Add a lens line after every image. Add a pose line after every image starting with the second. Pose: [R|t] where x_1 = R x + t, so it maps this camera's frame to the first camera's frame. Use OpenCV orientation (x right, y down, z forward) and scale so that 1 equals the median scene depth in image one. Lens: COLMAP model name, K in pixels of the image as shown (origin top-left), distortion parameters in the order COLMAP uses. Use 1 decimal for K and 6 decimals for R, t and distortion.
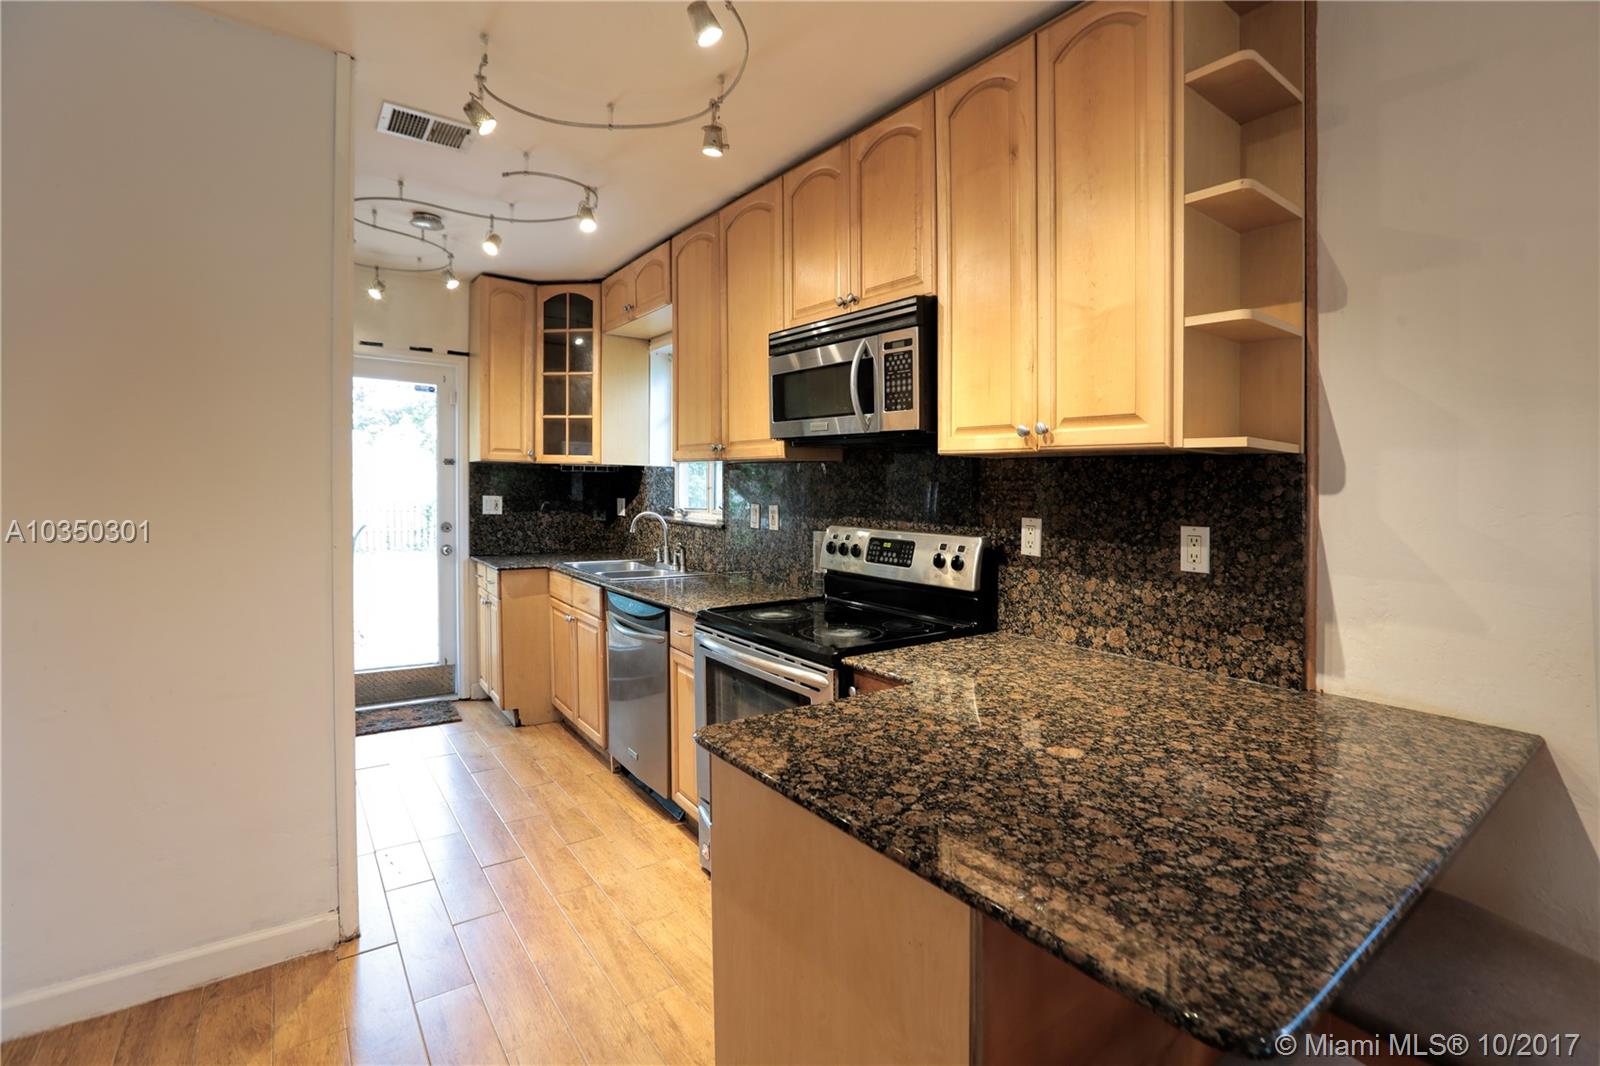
lens RADIAL K [[718.9, 0, 785.2], [0, 718.9, 516.9], [0, 0, 1]] dist [-0.055806, 0.021594]
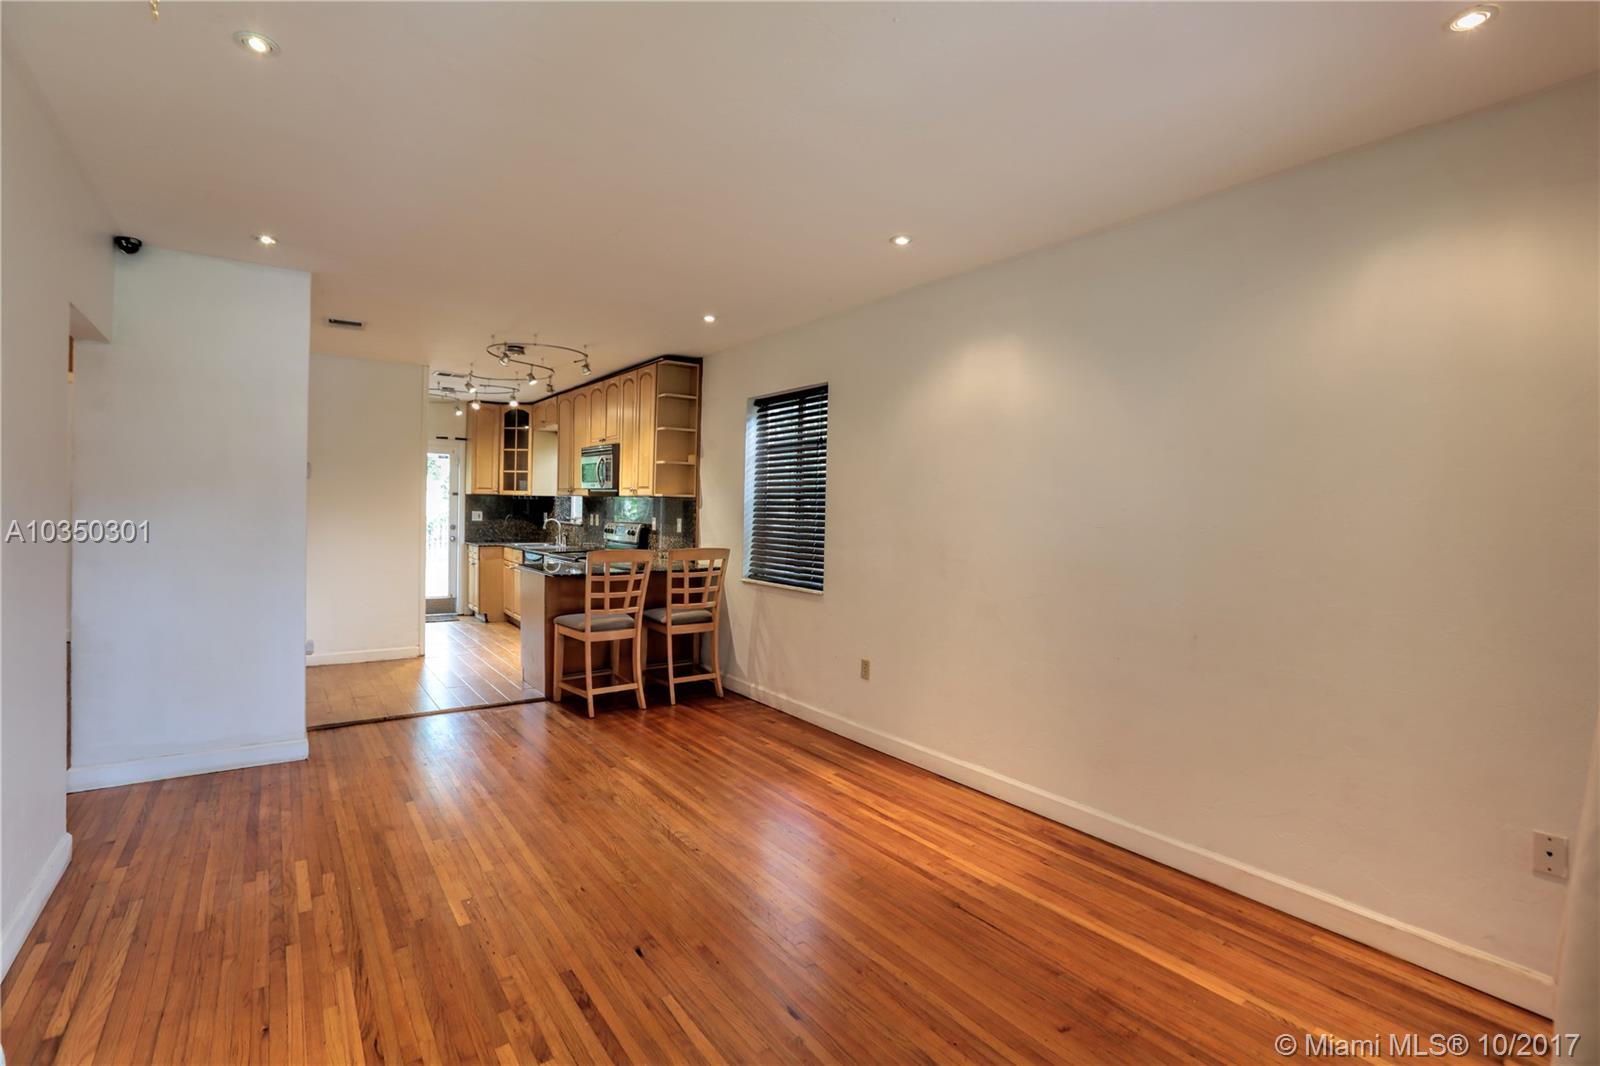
lens RADIAL K [[718.9, 0, 785.2], [0, 718.9, 516.9], [0, 0, 1]] dist [-0.055806, 0.021594]
pose [[0.999973, 0.004381, 0.005974, 0.435559], [-0.004188, 0.999480, -0.031975, 0.046143], [-0.006111, 0.031949, 0.999471, -0.986309]]
